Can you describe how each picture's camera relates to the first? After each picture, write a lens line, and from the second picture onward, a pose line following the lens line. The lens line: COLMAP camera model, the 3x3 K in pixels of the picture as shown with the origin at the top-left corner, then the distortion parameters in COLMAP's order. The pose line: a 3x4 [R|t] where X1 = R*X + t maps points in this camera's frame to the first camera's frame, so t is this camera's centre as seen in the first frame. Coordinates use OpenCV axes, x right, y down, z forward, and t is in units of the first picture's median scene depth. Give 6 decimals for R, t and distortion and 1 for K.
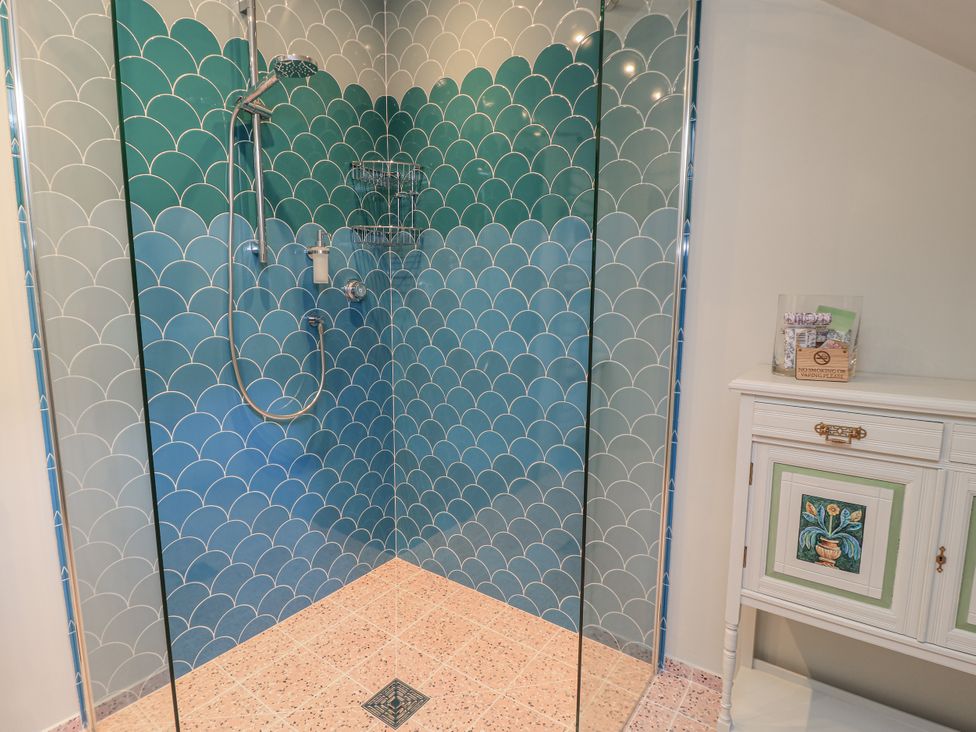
lens RADIAL K [[528.6, 0, 484.3], [0, 528.6, 365.4], [0, 0, 1]] dist [-0.002507, -0.000788]
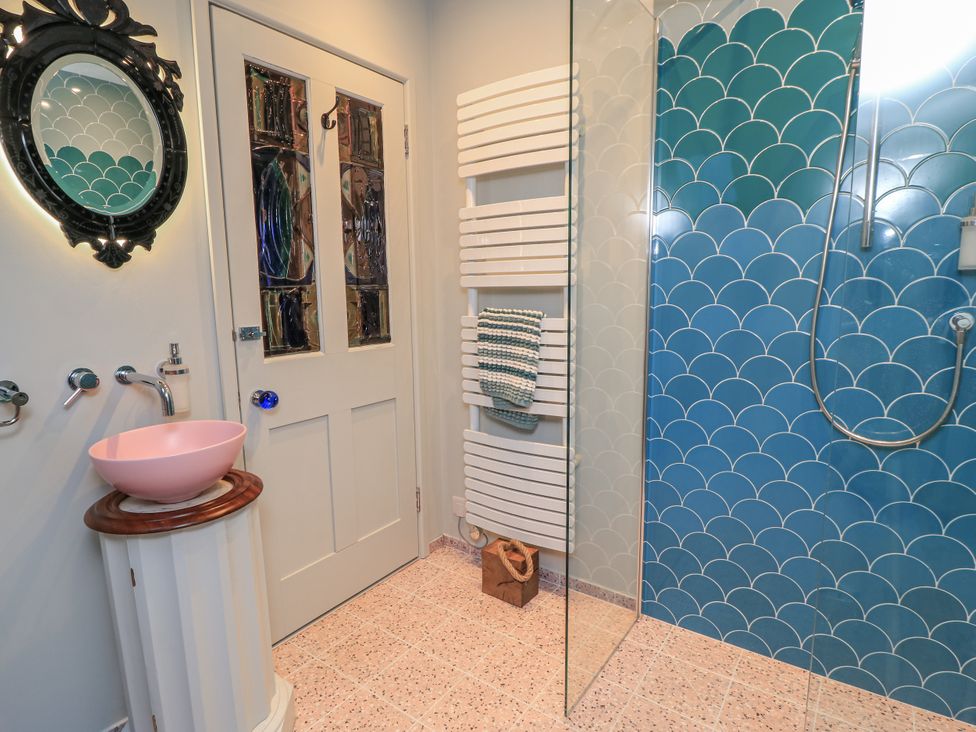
lens RADIAL K [[528.6, 0, 484.3], [0, 528.6, 365.4], [0, 0, 1]] dist [-0.002507, -0.000788]
pose [[0.029151, 0.141348, -0.989531, 0.408301], [-0.130506, 0.982016, 0.136430, -0.050293], [0.991019, 0.125162, 0.047073, 0.407069]]
